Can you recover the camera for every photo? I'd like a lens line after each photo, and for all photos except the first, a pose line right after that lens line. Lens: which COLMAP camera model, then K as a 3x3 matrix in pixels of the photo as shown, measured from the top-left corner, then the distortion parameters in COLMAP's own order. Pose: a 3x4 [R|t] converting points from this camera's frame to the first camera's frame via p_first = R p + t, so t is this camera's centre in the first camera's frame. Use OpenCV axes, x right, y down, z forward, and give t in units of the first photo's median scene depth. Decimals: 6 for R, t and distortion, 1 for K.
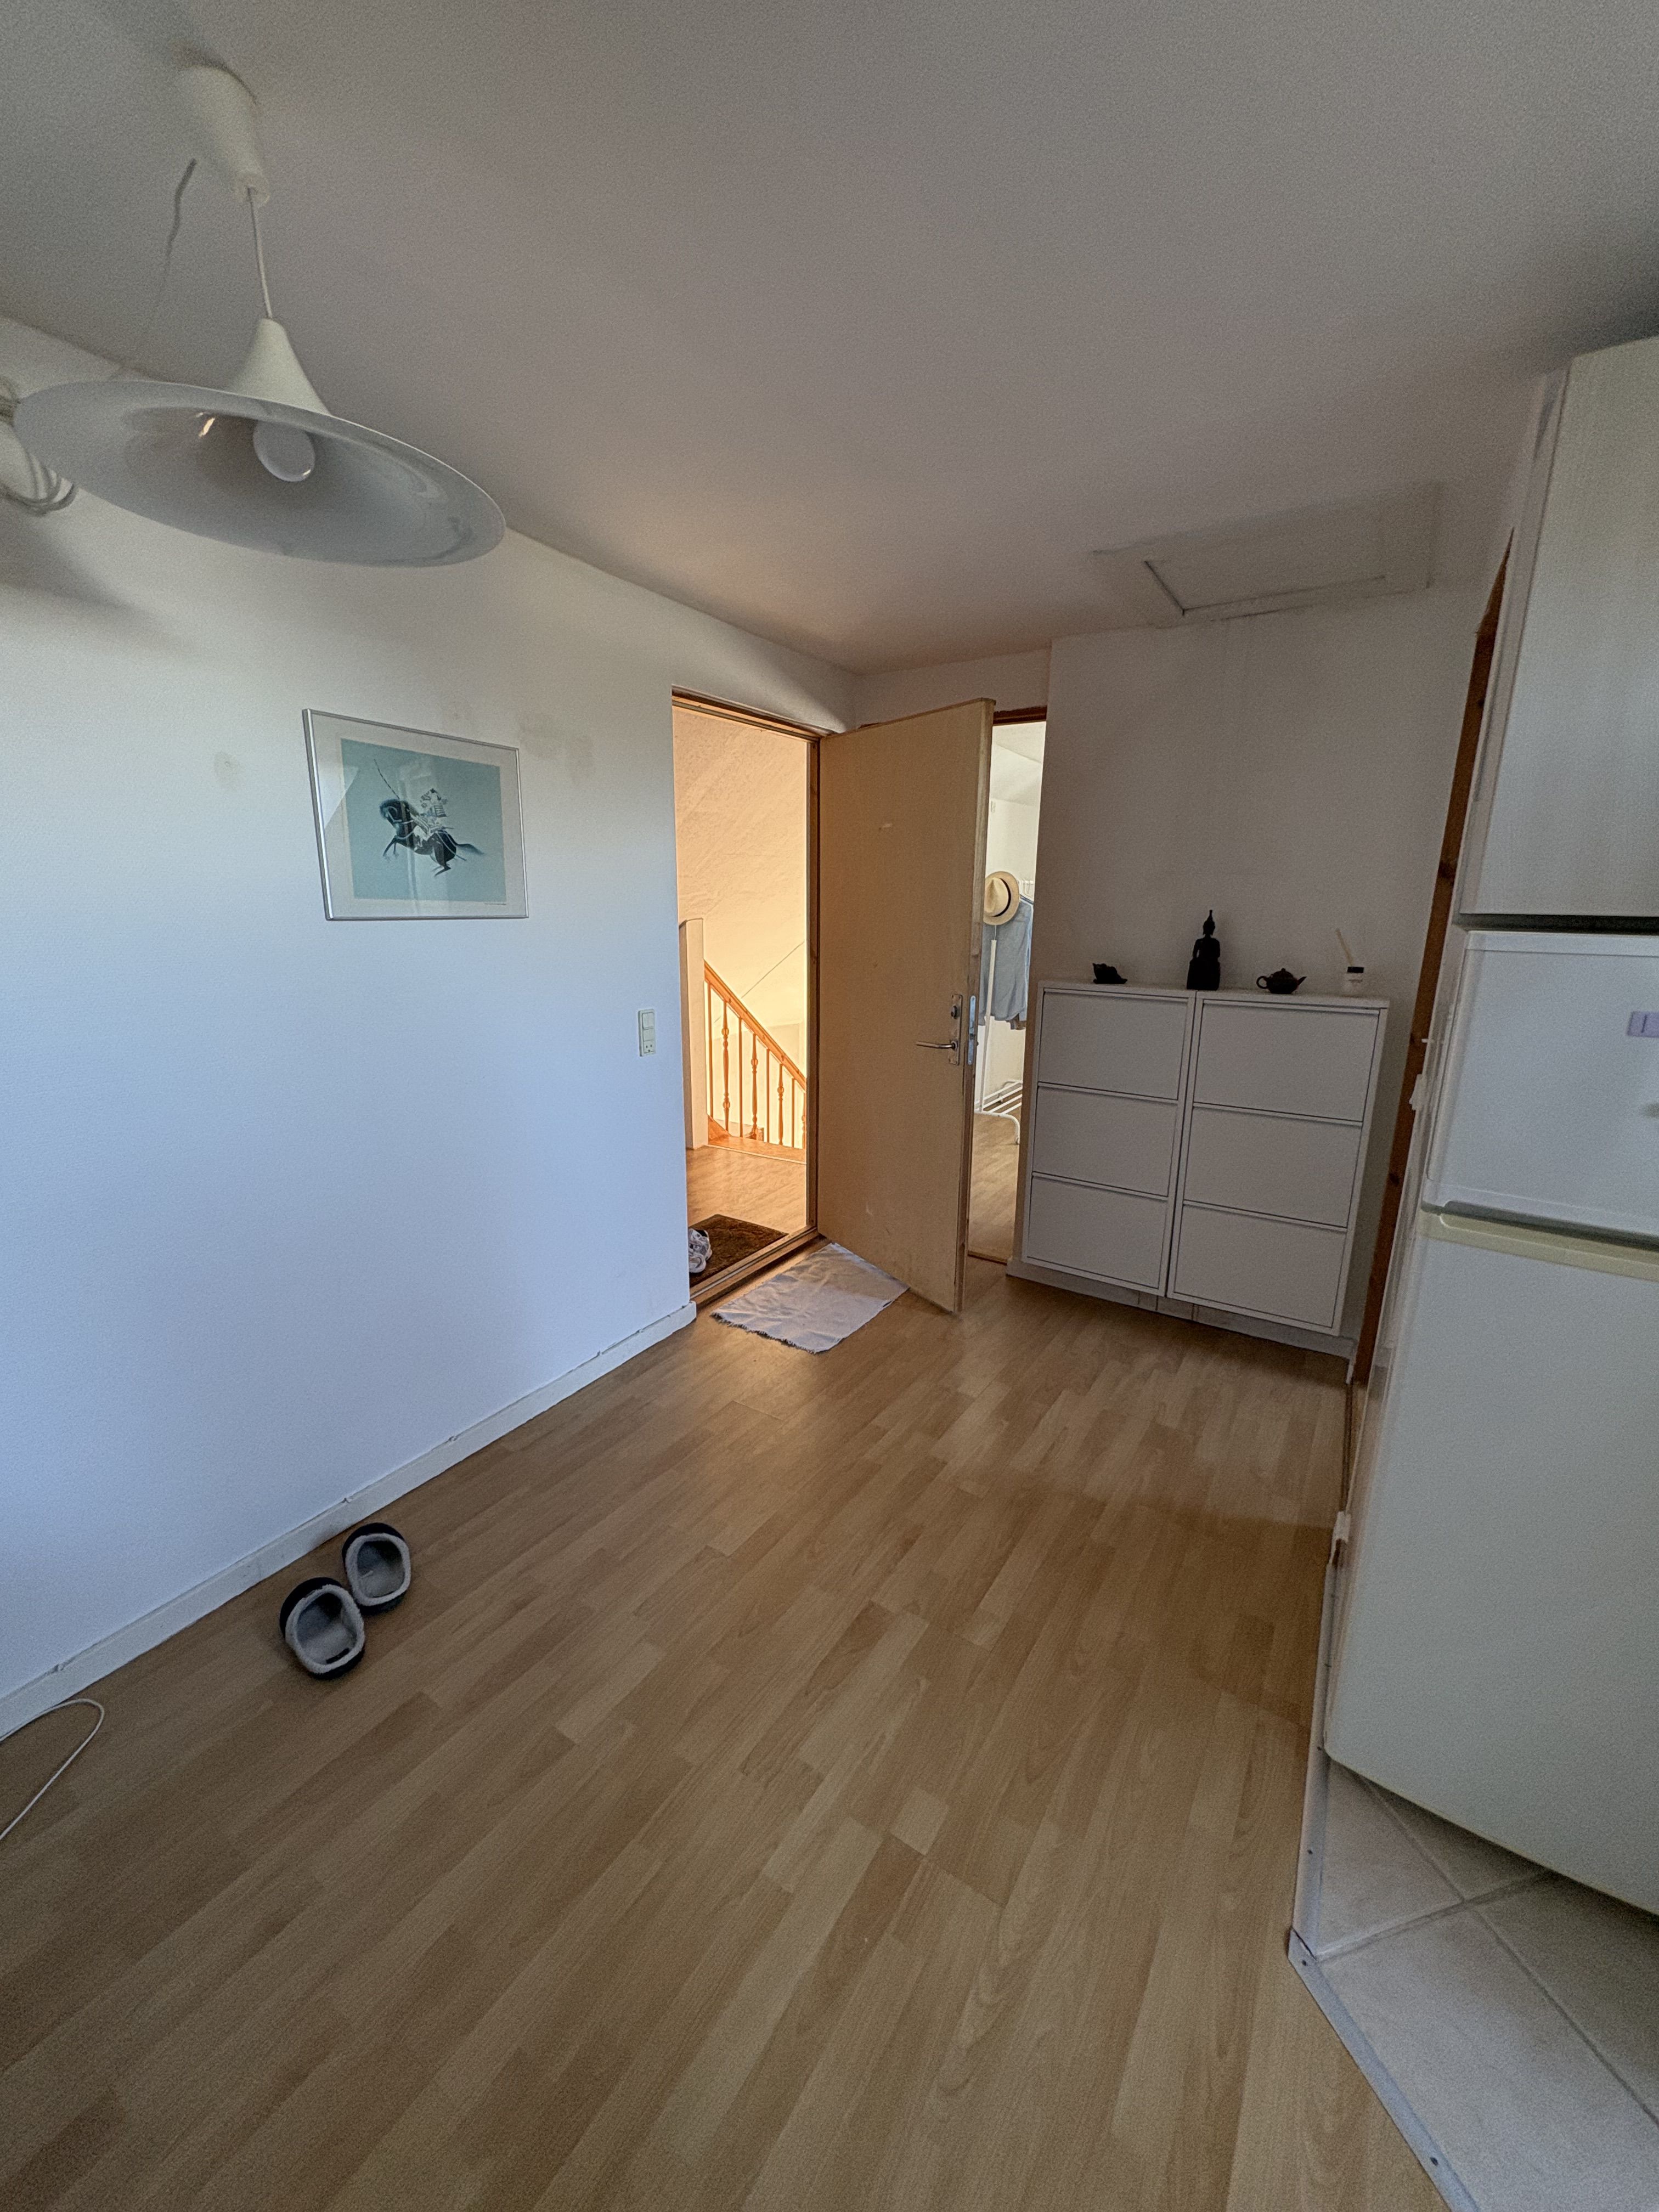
lens RADIAL K [[878.5, 0, 819.3], [0, 878.5, 1101.2], [0, 0, 1]] dist [0.001509, 0.000614]
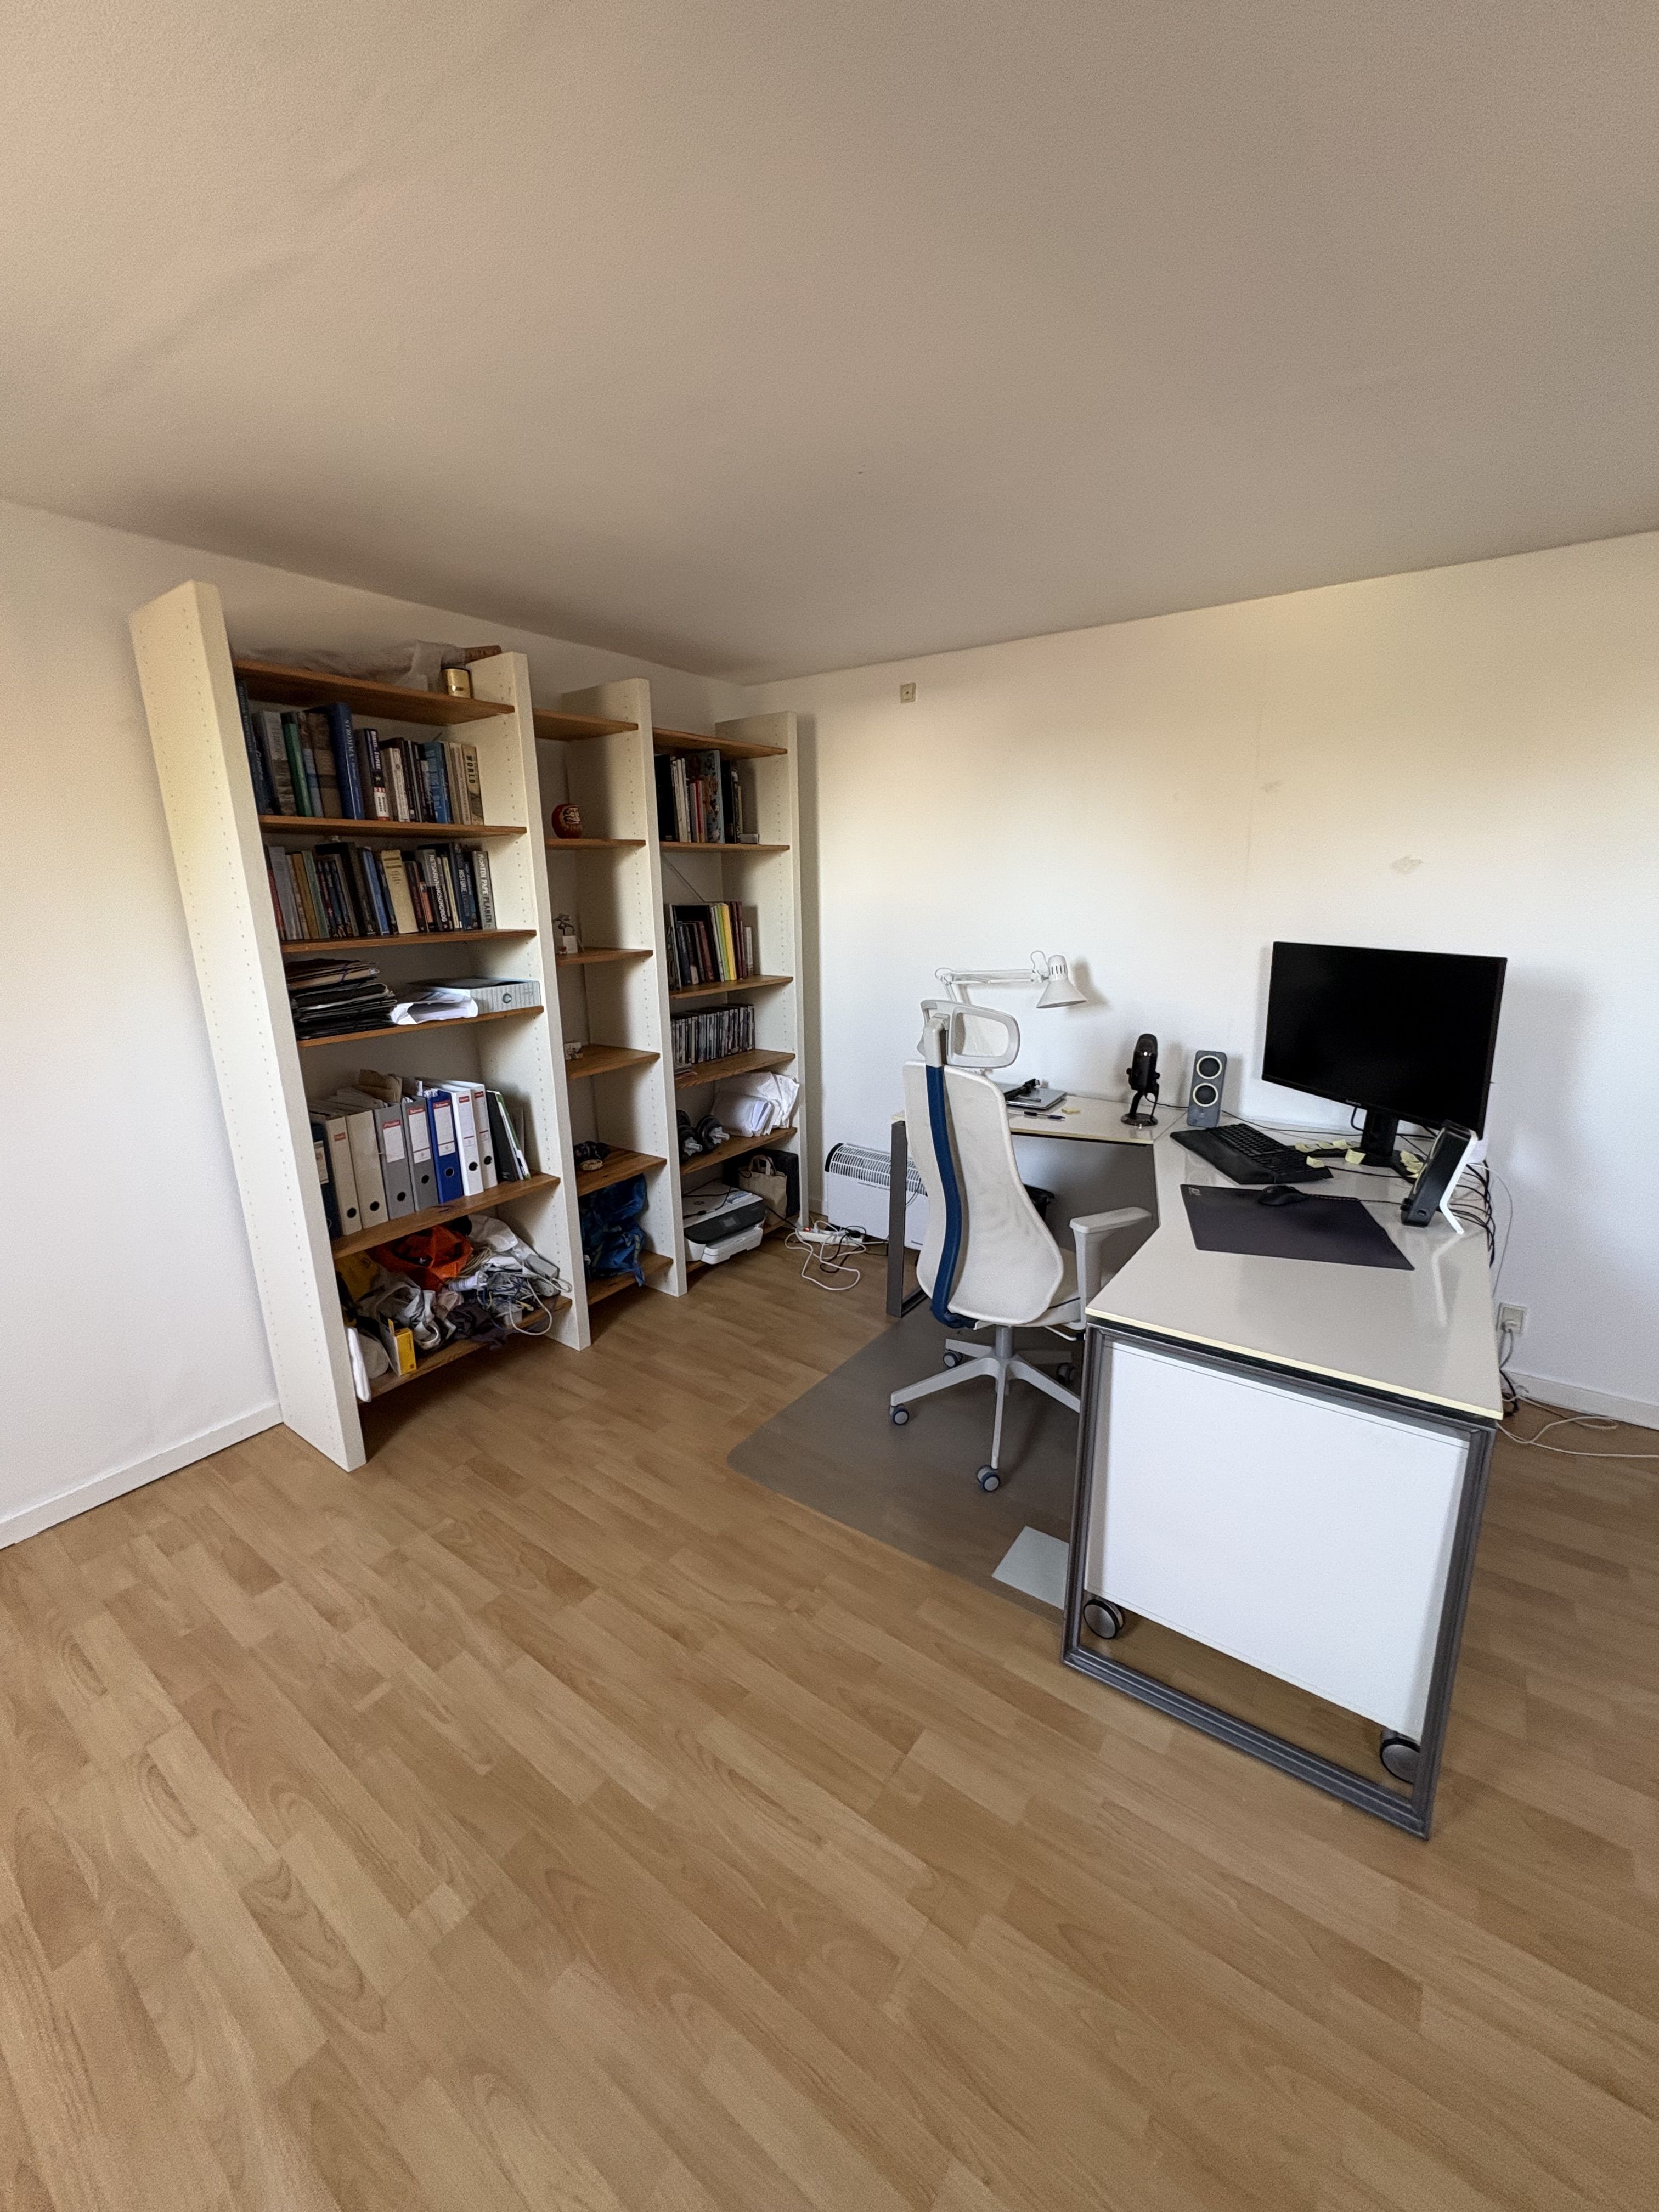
lens RADIAL K [[878.5, 0, 823.9], [0, 878.5, 1103.1], [0, 0, 1]] dist [0.001509, 0.000614]
pose [[-0.057122, 0.231094, -0.971253, 0.749326], [-0.203866, 0.949643, 0.237942, -0.268499], [0.977331, 0.211597, -0.007133, 1.080063]]
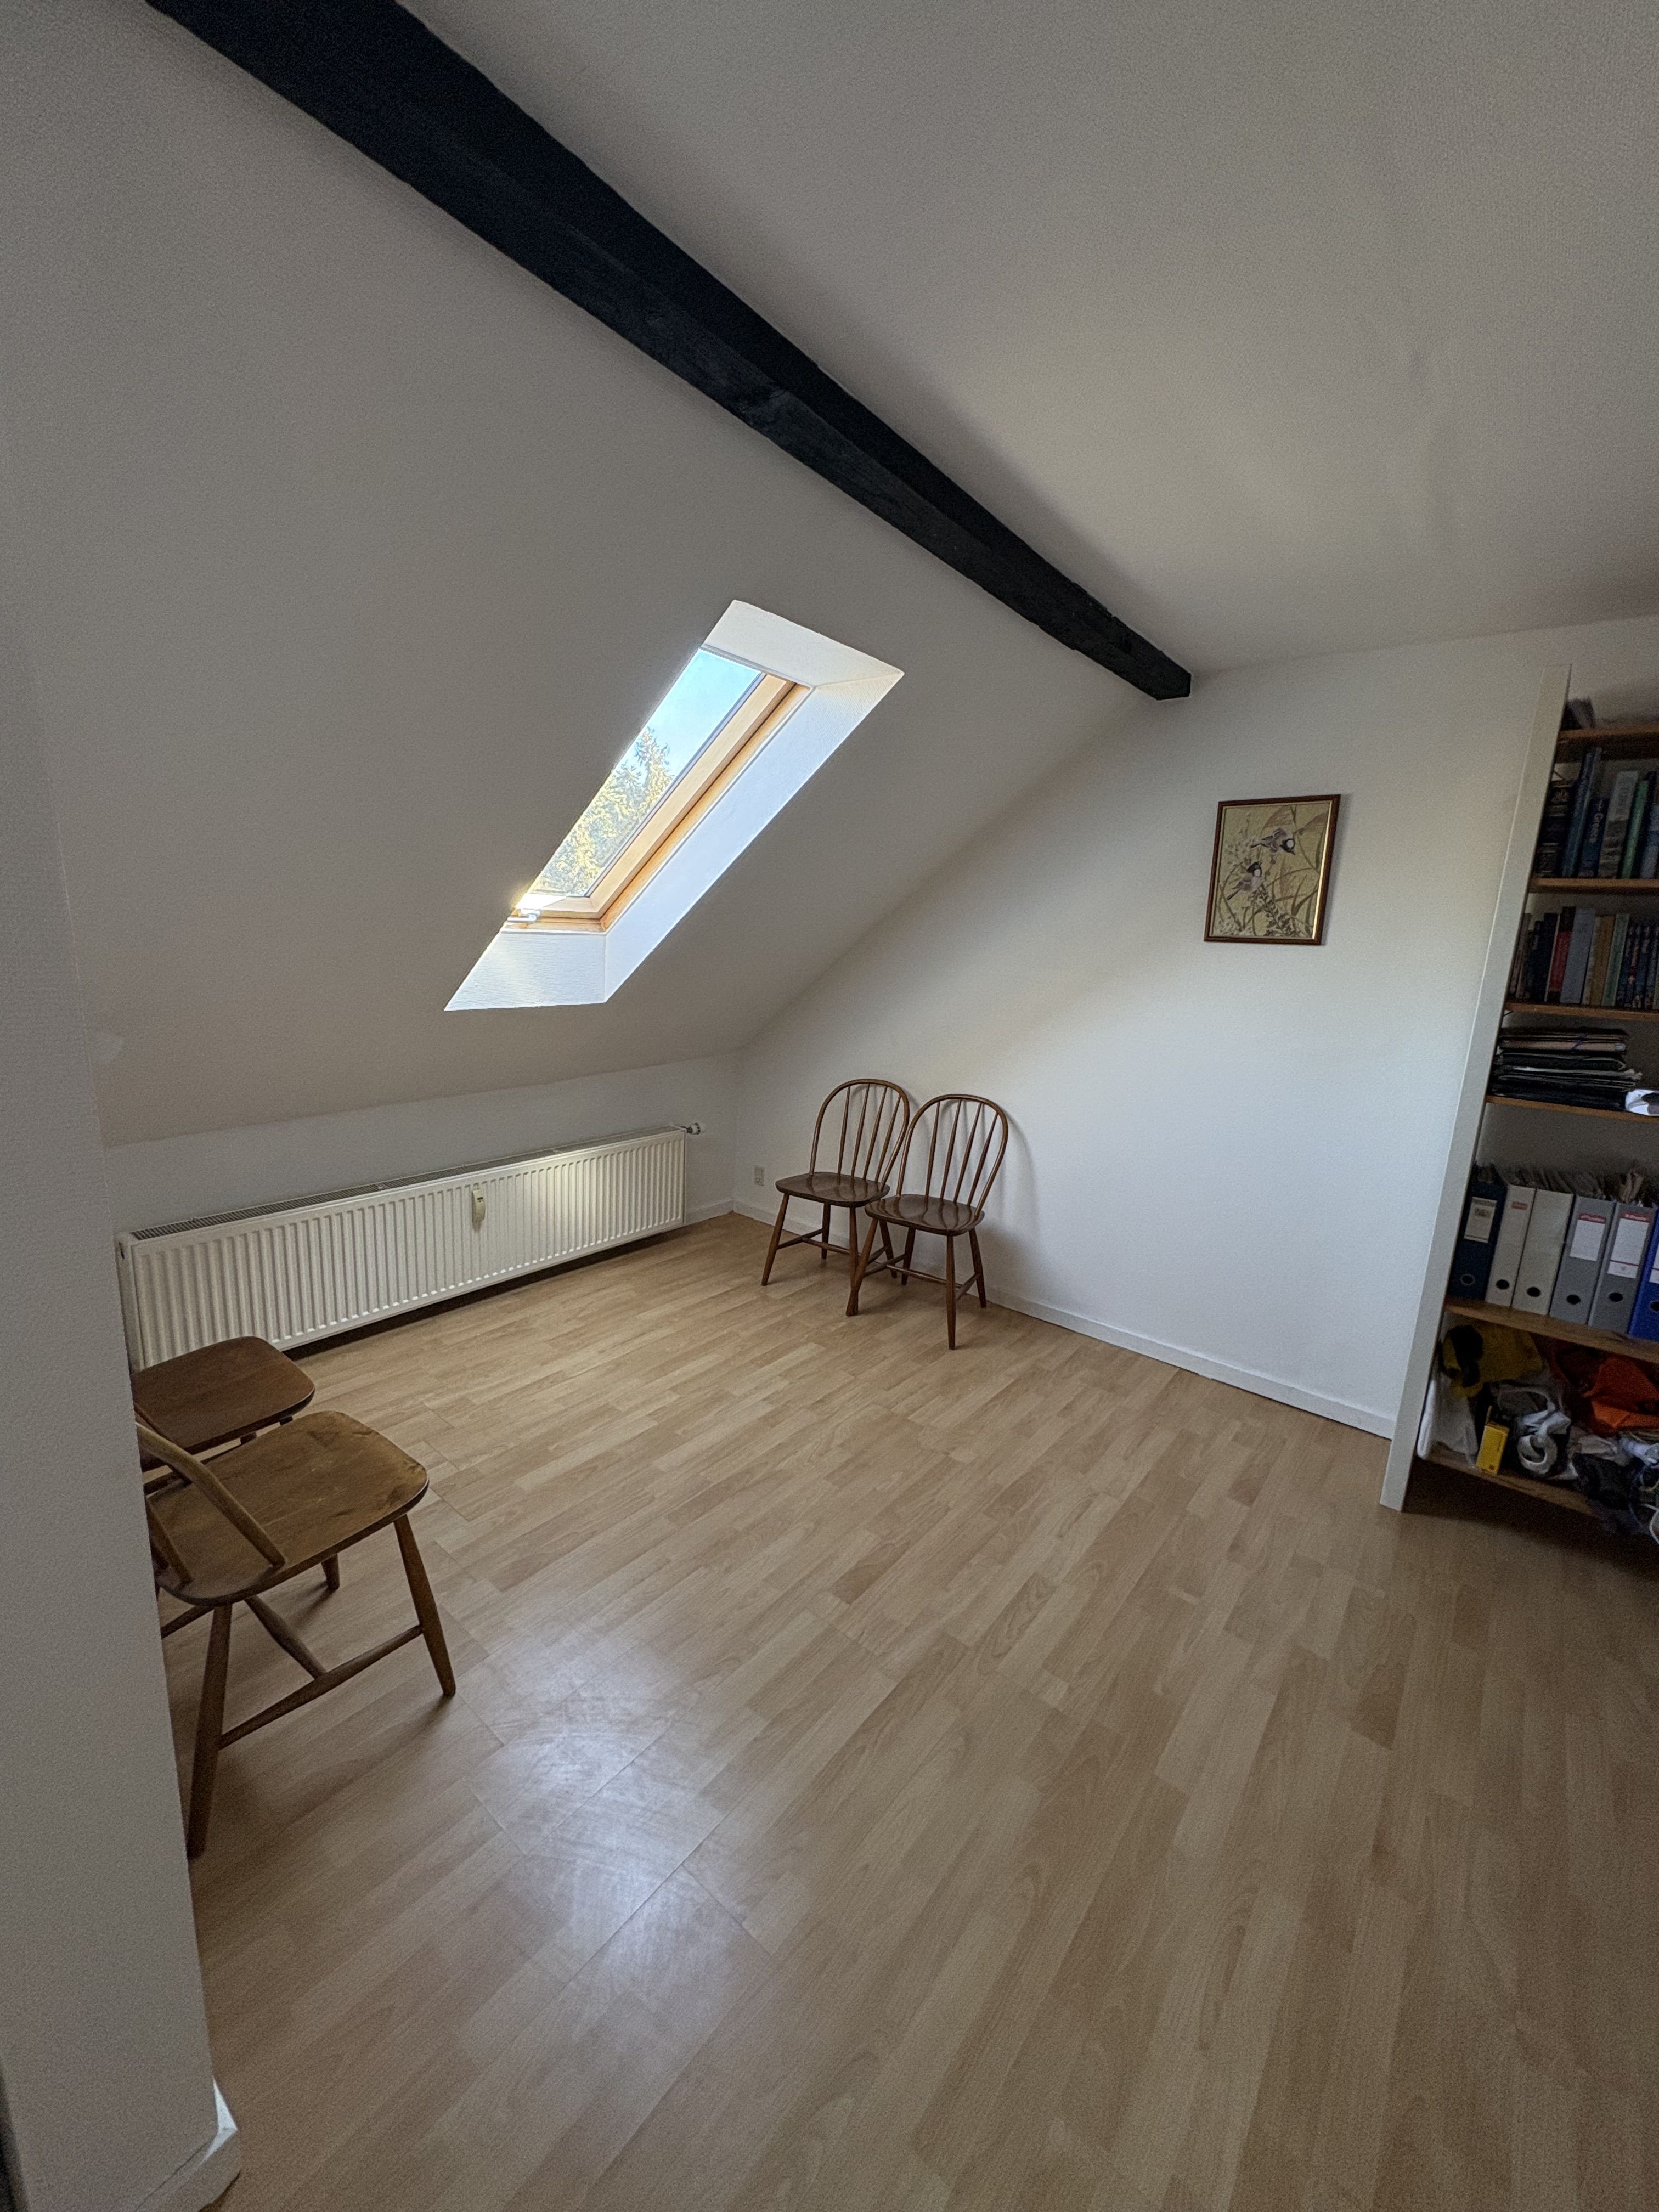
lens RADIAL K [[878.5, 0, 827.5], [0, 878.5, 1100.9], [0, 0, 1]] dist [0.001509, 0.000614]
pose [[-0.993496, -0.077267, 0.083644, 0.434814], [-0.035693, 0.908847, 0.415600, -0.380188], [-0.108131, 0.409911, -0.905693, 1.539030]]
